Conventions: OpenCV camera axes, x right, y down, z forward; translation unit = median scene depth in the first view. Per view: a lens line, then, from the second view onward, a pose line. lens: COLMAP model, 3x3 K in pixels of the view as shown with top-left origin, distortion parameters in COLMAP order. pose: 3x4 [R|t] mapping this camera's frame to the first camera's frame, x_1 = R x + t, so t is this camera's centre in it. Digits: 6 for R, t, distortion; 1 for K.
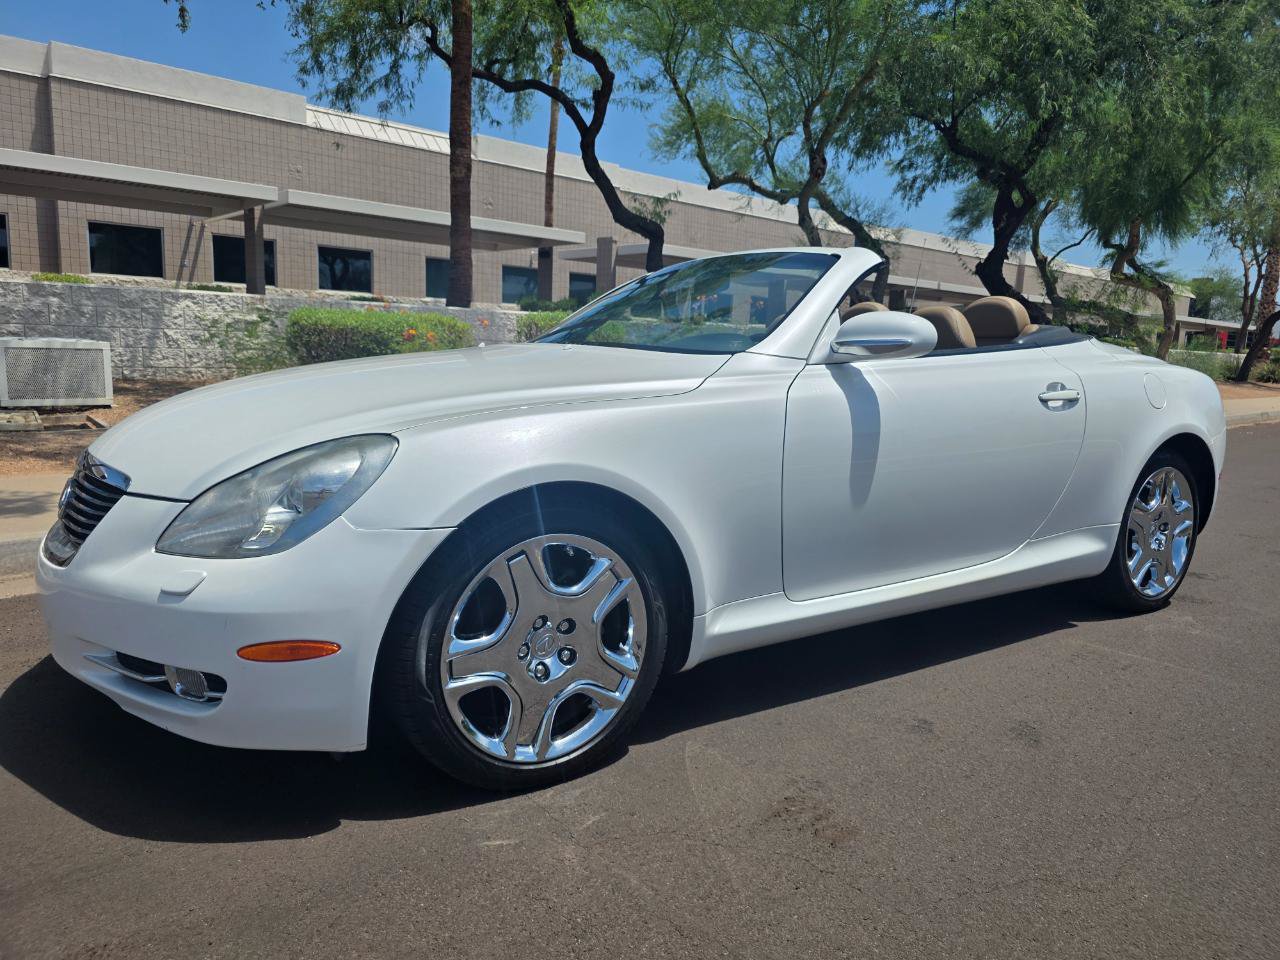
lens RADIAL K [[872.4, 0, 648.8], [0, 872.4, 474.2], [0, 0, 1]] dist [0.034955, -0.034633]
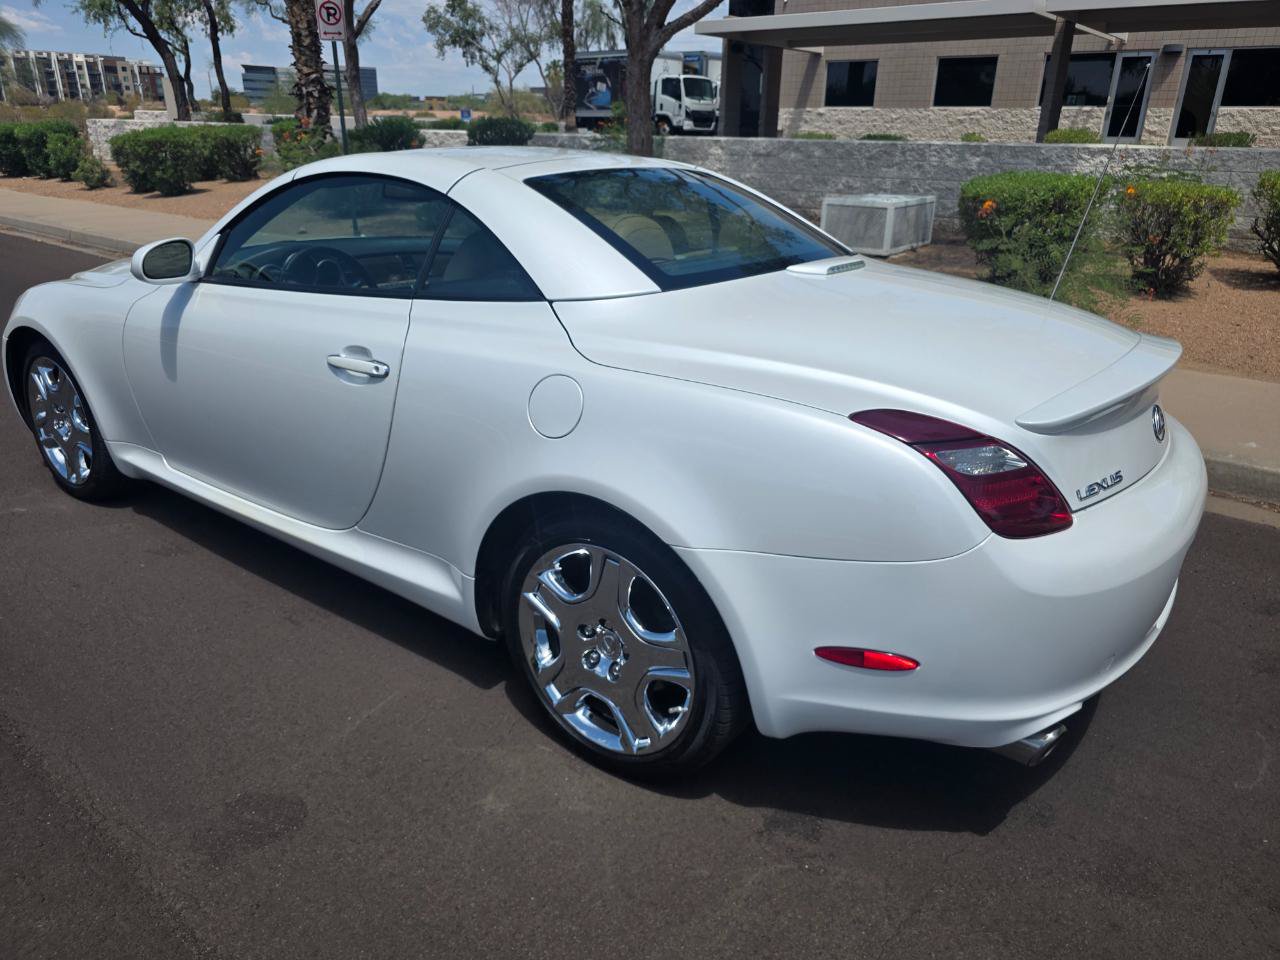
lens RADIAL K [[867.4, 0, 630.5], [0, 867.4, 476.9], [0, 0, 1]] dist [0.034353, -0.034140]
pose [[0.149524, 0.332400, -0.931211, 0.284116], [-0.158246, 0.937703, 0.309308, -0.055315], [0.976013, 0.101112, 0.192810, 0.230925]]
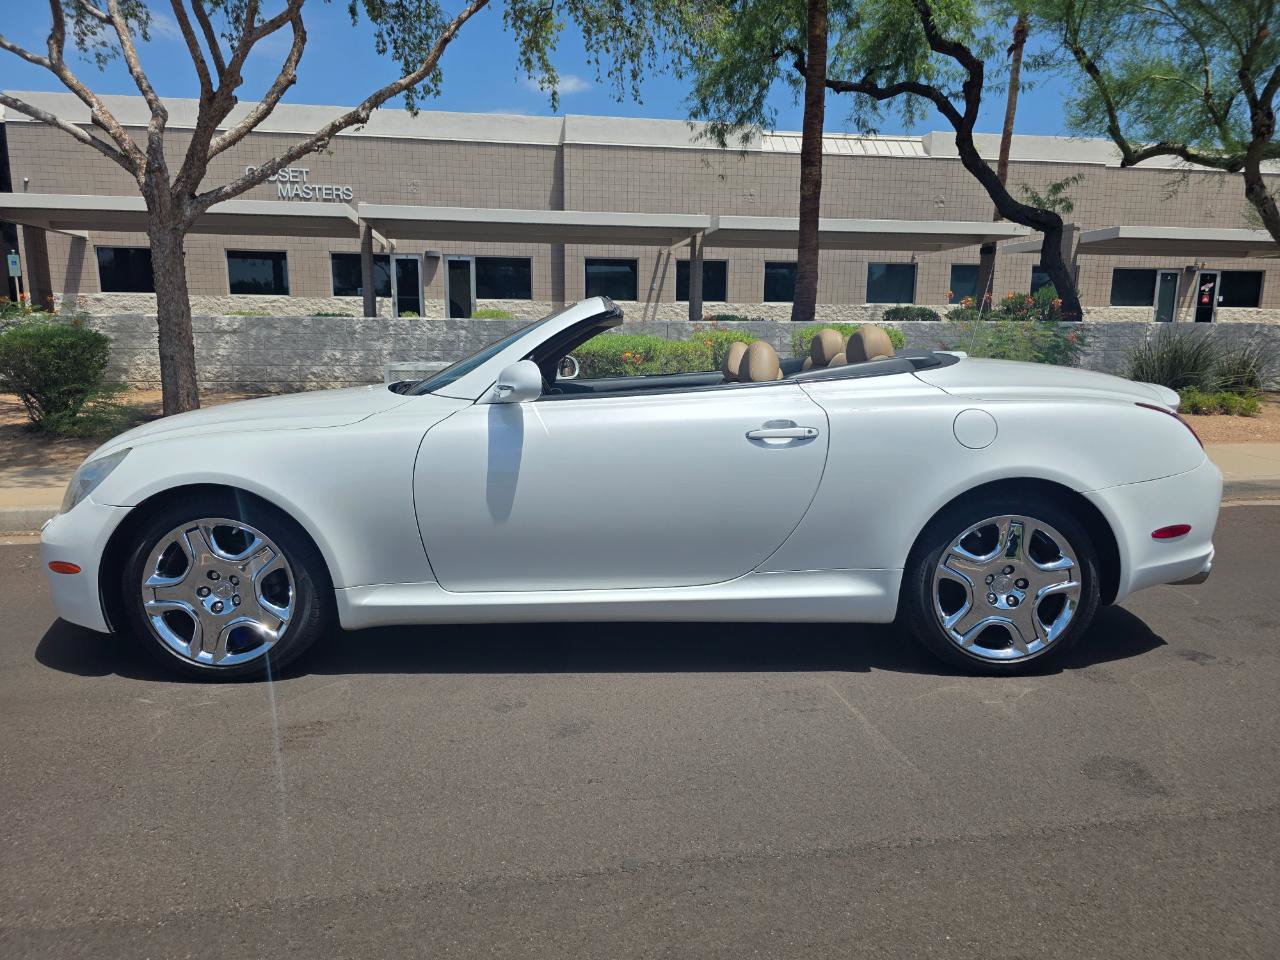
lens RADIAL K [[869.6, 0, 636.4], [0, 869.6, 491.4], [0, 0, 1]] dist [0.042703, -0.041654]
pose [[0.838507, 0.066388, -0.540832, 0.178455], [-0.056803, 0.997792, 0.034413, -0.009839], [0.541922, 0.001865, 0.840427, 0.014058]]
